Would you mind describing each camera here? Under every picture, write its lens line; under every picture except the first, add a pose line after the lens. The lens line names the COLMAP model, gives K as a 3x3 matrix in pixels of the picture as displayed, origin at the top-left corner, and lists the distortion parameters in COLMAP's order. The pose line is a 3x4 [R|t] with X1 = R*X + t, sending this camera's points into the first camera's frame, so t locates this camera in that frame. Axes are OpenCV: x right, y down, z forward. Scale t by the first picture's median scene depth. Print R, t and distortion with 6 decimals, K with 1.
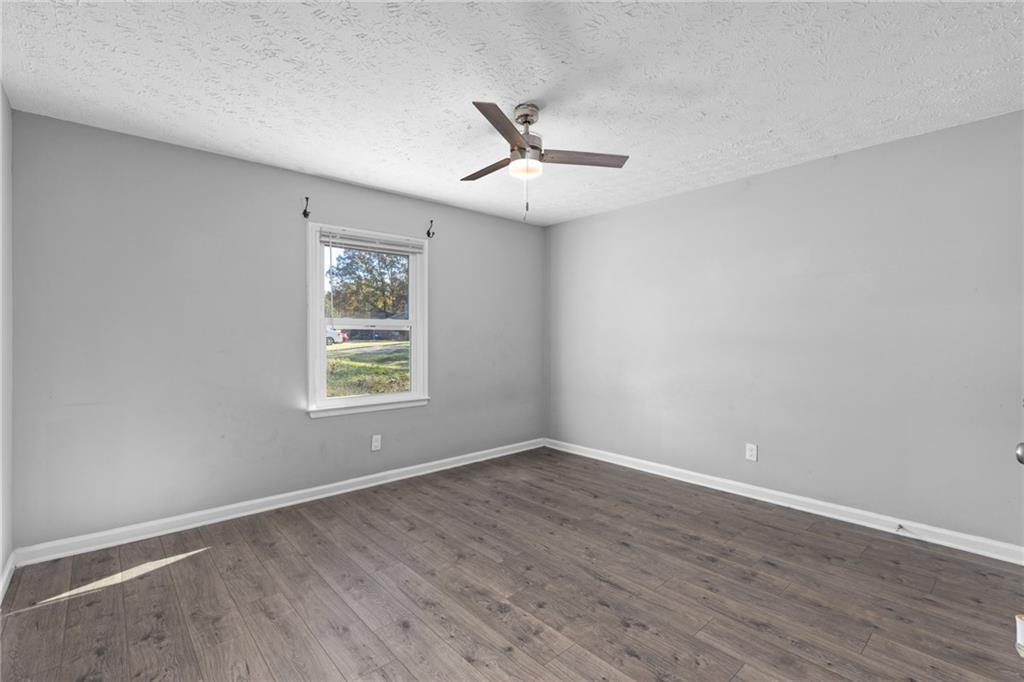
lens RADIAL K [[459.1, 0, 512.0], [0, 459.1, 341.0], [0, 0, 1]] dist [0.004986, 0.000239]
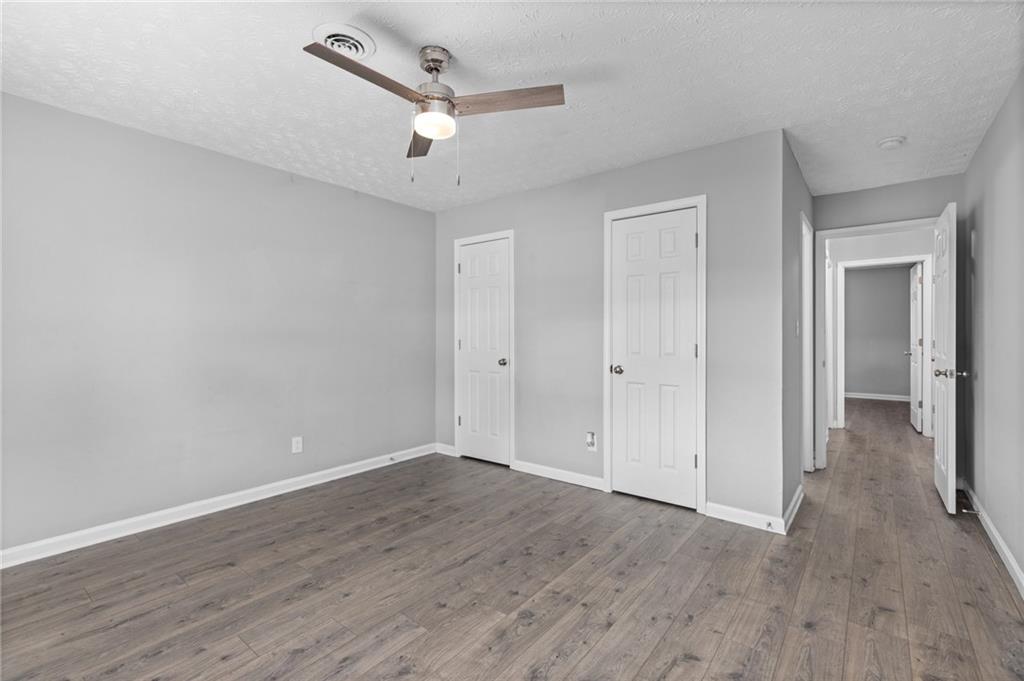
lens RADIAL K [[459.1, 0, 512.0], [0, 459.1, 340.5], [0, 0, 1]] dist [0.004986, 0.000239]
pose [[-0.172572, -0.013787, 0.984900, -0.784543], [0.007089, 0.999859, 0.015238, -0.001414], [-0.984971, 0.009612, -0.172450, 0.987317]]
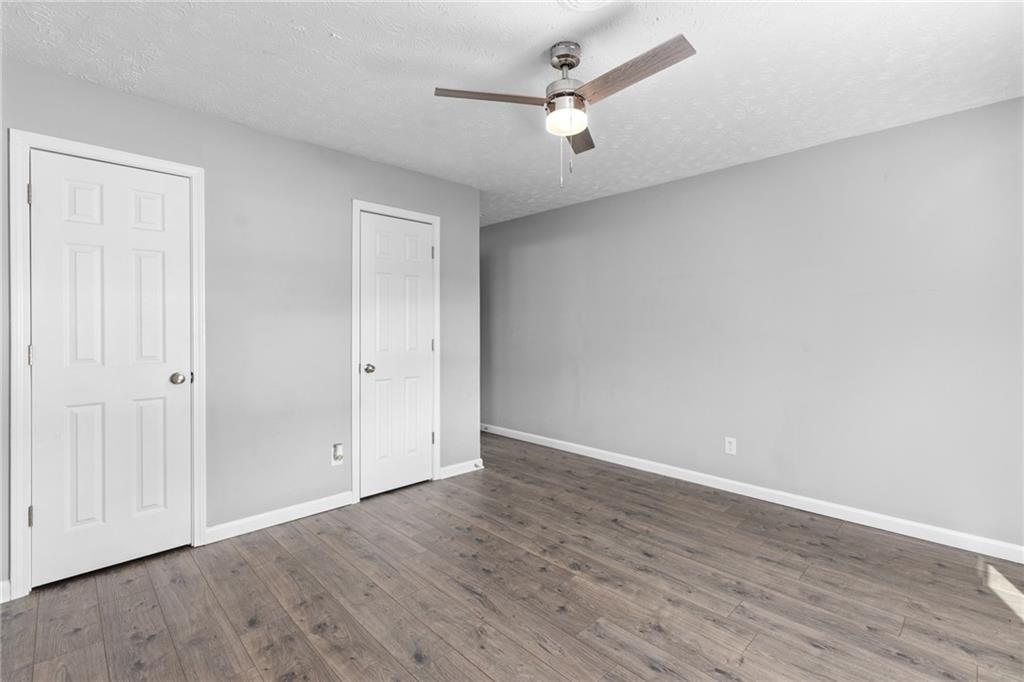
lens RADIAL K [[460.8, 0, 509.5], [0, 460.8, 330.6], [0, 0, 1]] dist [0.004072, 0.000401]
pose [[-0.999032, 0.000763, -0.043990, 0.162814], [0.000246, 0.999931, 0.011762, -0.014839], [0.043996, 0.011740, -0.998963, 1.769918]]
